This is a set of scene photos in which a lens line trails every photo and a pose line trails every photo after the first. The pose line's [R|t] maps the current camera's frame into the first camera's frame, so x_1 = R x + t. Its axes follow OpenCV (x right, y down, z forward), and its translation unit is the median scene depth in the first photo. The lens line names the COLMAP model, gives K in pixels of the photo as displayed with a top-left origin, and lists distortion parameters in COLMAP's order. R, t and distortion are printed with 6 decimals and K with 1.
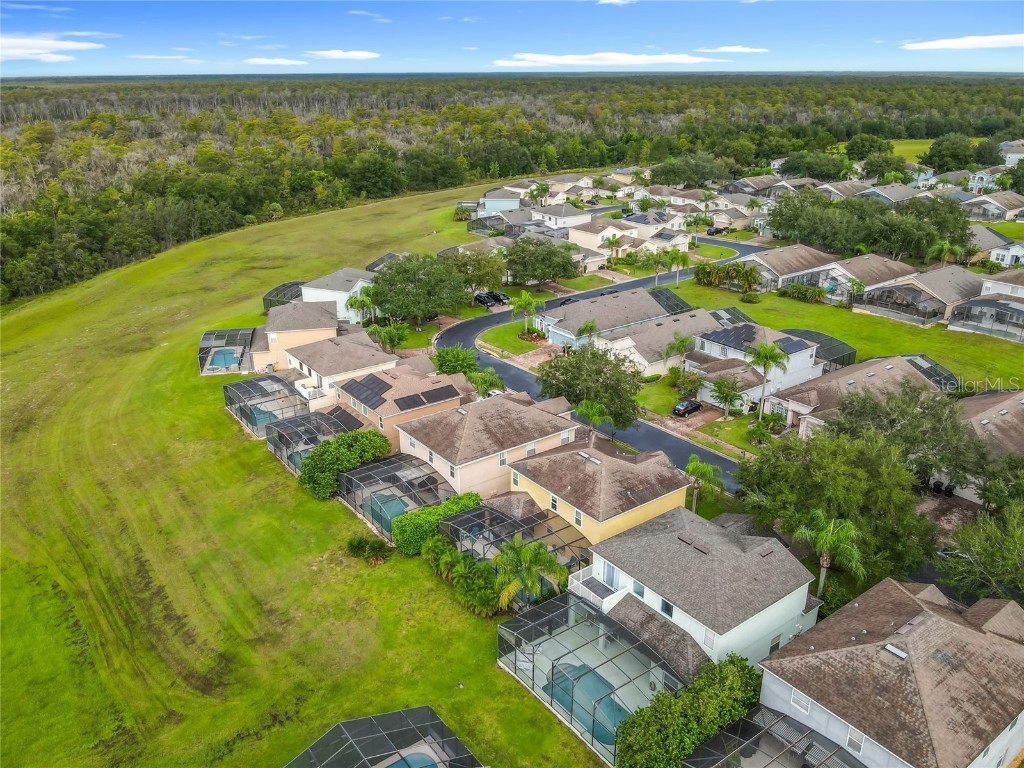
lens RADIAL K [[789.9, 0, 512.0], [0, 789.9, 384.0], [0, 0, 1]] dist [-0.033767, 0.007722]
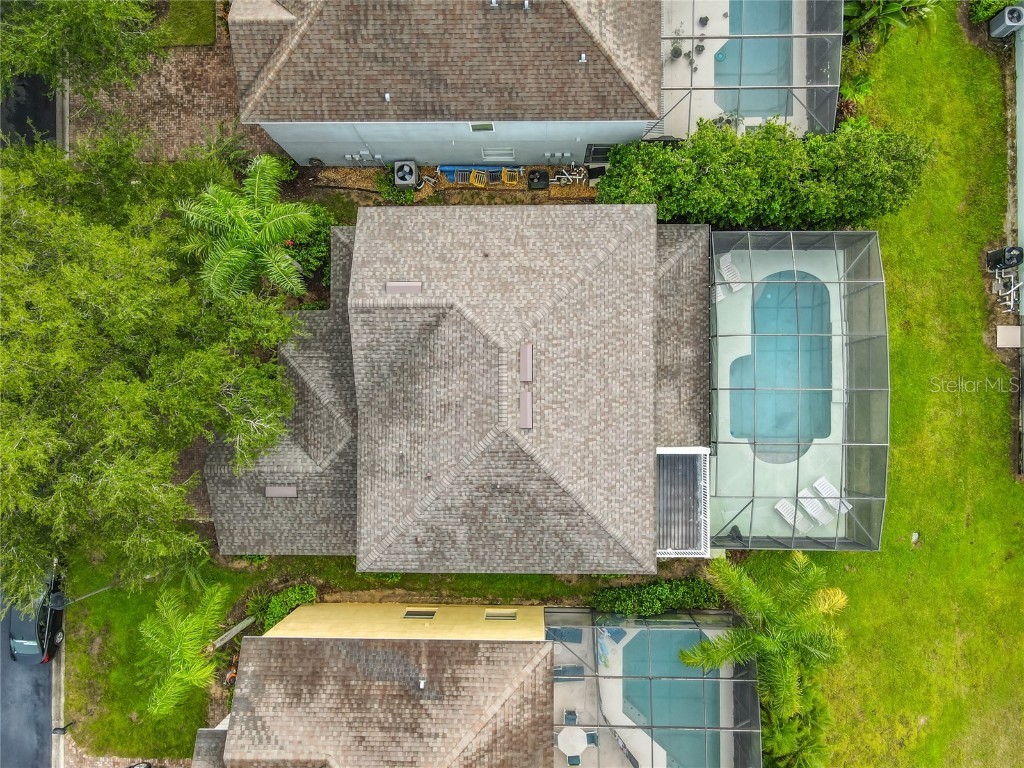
lens RADIAL K [[767.4, 0, 516.1], [0, 767.4, 395.8], [0, 0, 1]] dist [0.010814, 0.009395]
pose [[-0.797195, -0.602556, 0.037500, 0.116811], [0.248913, -0.271458, 0.929706, -0.110179], [-0.550020, 0.750491, 0.366389, 0.457262]]
